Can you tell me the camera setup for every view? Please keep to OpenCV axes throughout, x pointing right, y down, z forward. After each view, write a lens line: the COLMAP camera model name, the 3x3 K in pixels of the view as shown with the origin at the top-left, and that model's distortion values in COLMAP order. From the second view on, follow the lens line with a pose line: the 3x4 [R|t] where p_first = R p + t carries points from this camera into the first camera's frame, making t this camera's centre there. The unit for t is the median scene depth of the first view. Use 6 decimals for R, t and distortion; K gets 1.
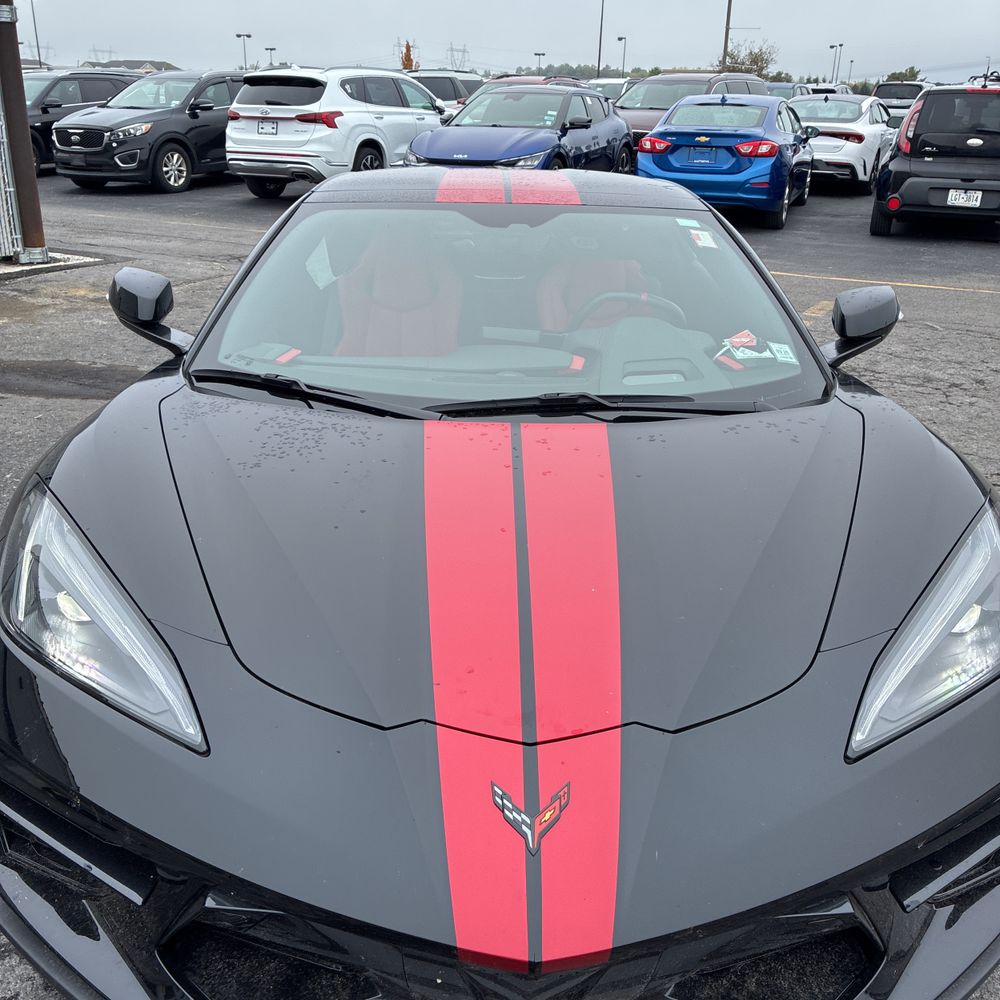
lens RADIAL K [[1016.3, 0, 494.1], [0, 1016.3, 496.6], [0, 0, 1]] dist [0.022146, 0.000000]
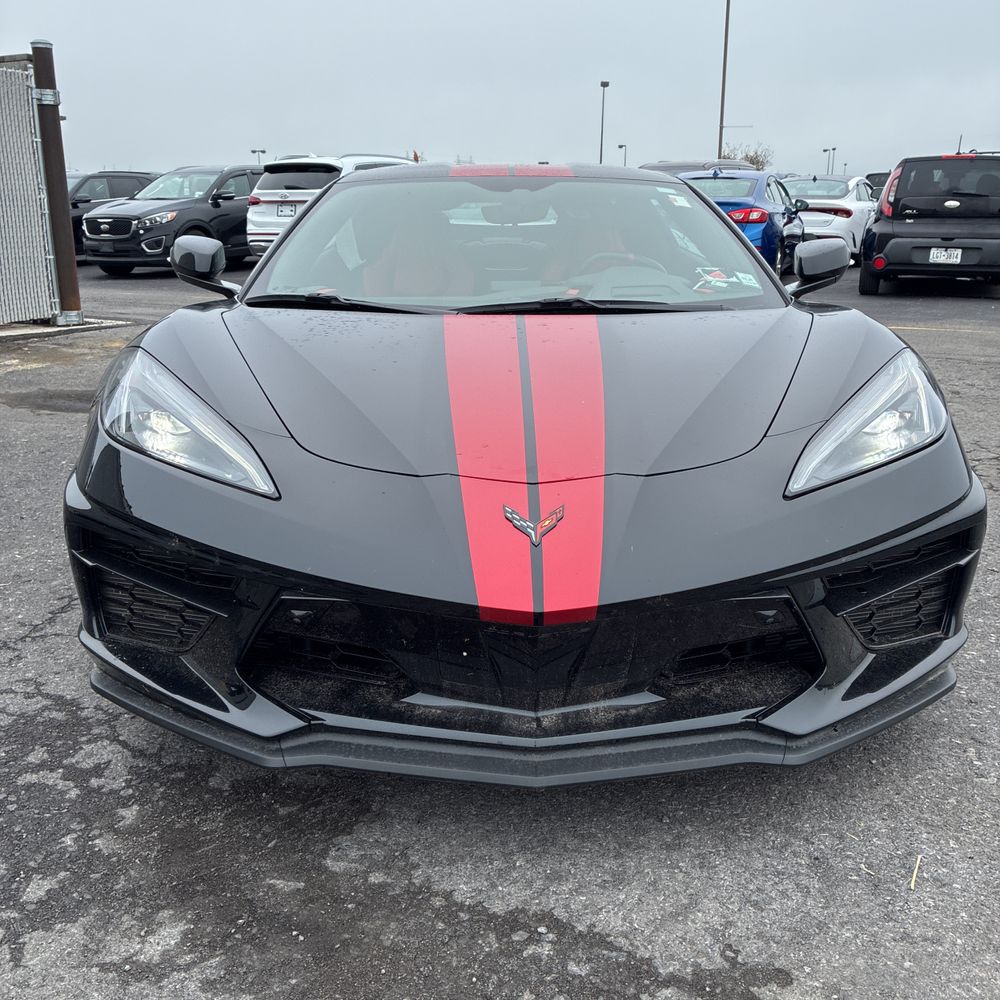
lens RADIAL K [[1016.3, 0, 502.1], [0, 1016.3, 508.8], [0, 0, 1]] dist [0.022146, 0.000000]
pose [[0.999814, -0.018902, -0.003912, 0.000109], [0.018505, 0.996270, -0.084278, 0.047684], [0.005490, 0.084190, 0.996435, -0.032723]]
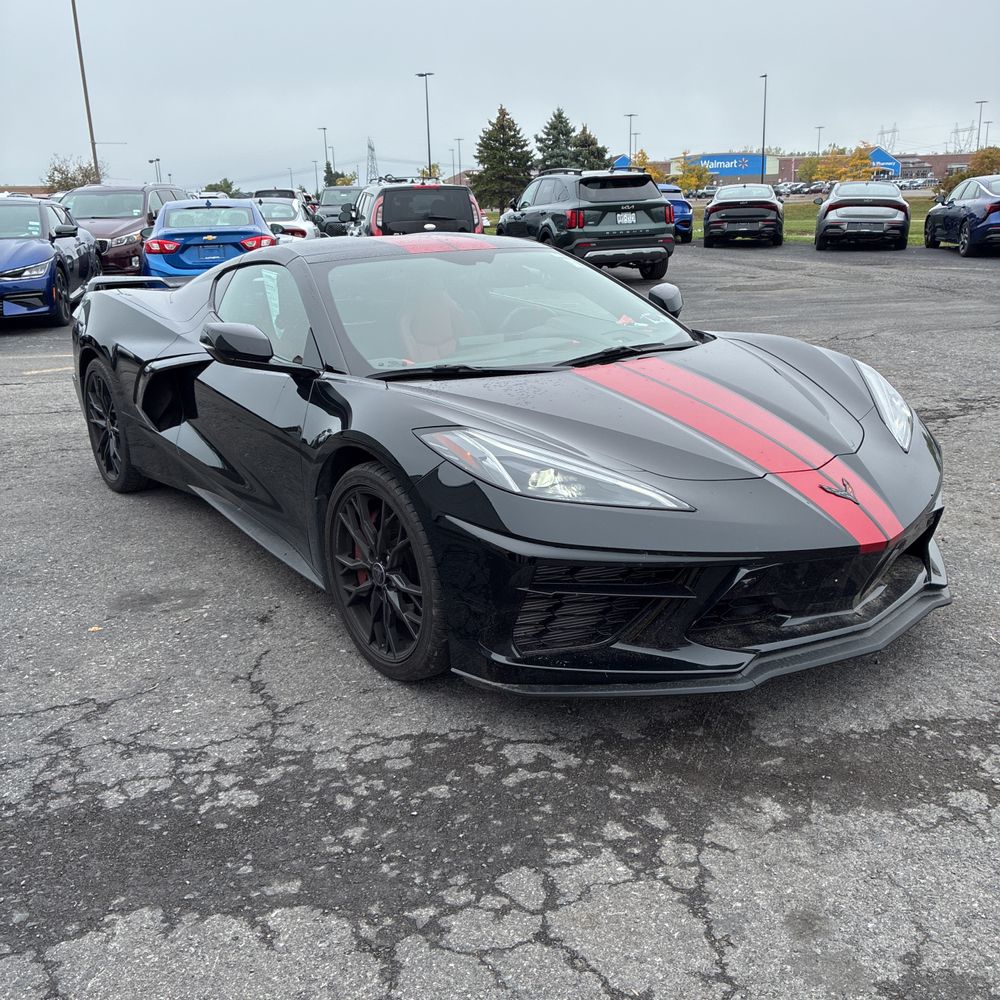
lens RADIAL K [[1016.3, 0, 503.7], [0, 1016.3, 508.9], [0, 0, 1]] dist [0.022146, 0.000000]
pose [[0.813943, -0.209074, 0.542019, -0.195525], [0.254950, 0.966904, -0.009889, 0.022697], [-0.522013, 0.146237, 0.840308, -0.043130]]
